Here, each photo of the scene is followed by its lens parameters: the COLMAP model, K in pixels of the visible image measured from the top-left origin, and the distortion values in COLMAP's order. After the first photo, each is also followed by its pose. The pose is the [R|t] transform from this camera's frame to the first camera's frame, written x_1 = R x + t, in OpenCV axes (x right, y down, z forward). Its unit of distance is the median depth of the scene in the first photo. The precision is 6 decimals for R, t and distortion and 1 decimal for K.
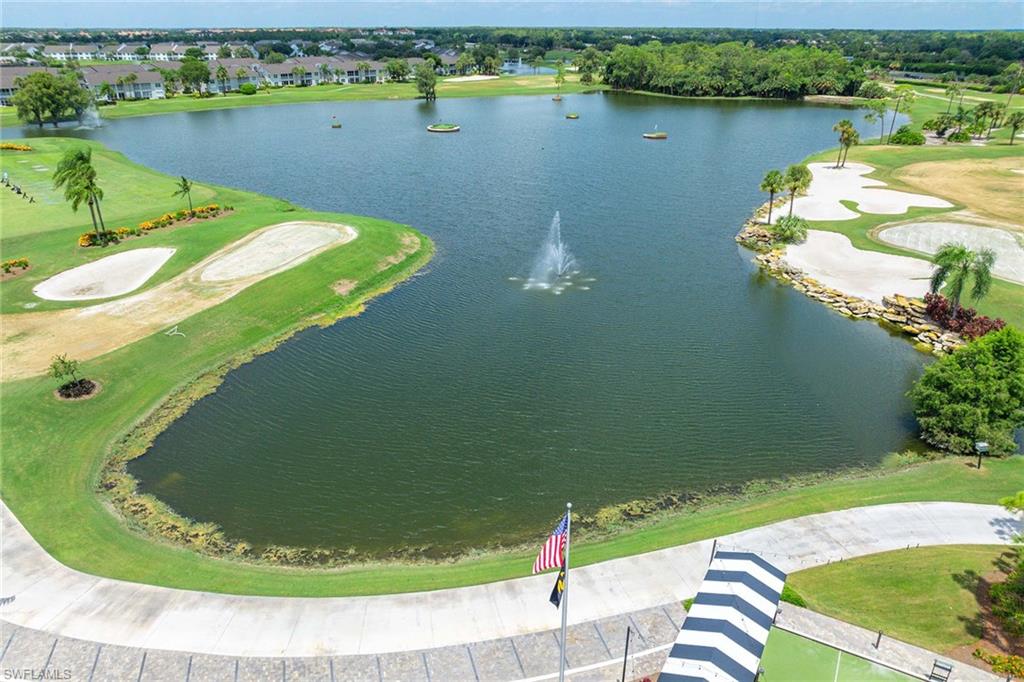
lens RADIAL K [[710.1, 0, 511.8], [0, 710.1, 339.2], [0, 0, 1]] dist [-0.036401, 0.025006]
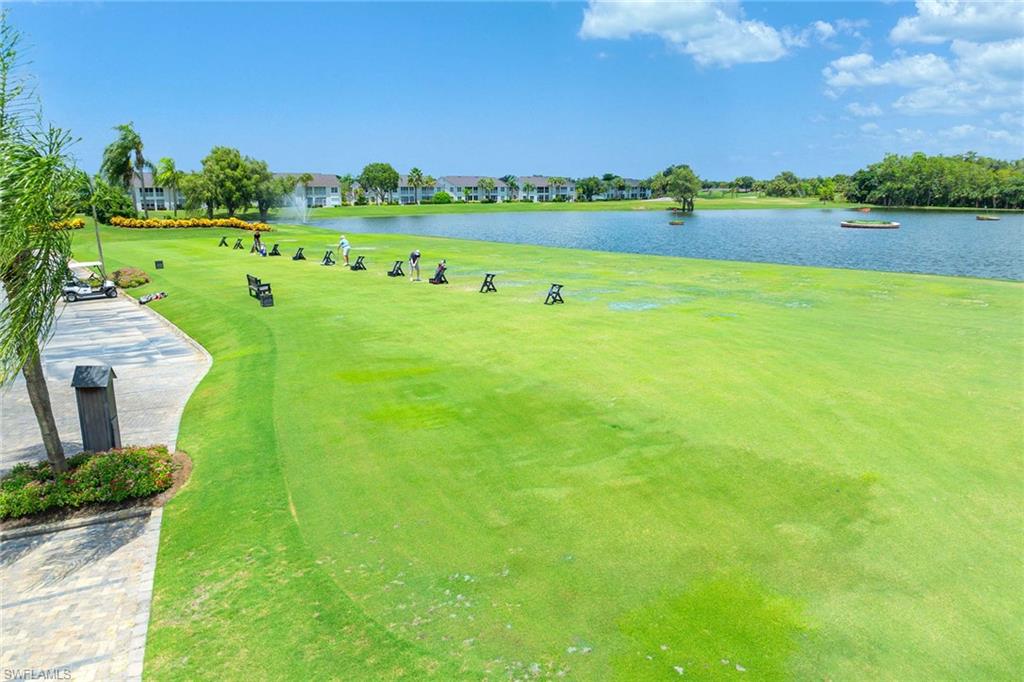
lens RADIAL K [[710.1, 0, 511.8], [0, 710.1, 339.2], [0, 0, 1]] dist [-0.036401, 0.025006]
pose [[0.998891, 0.005900, -0.046711, -0.333151], [-0.015368, 0.978634, -0.205035, -0.061366], [0.044503, 0.205525, 0.977639, 0.356209]]
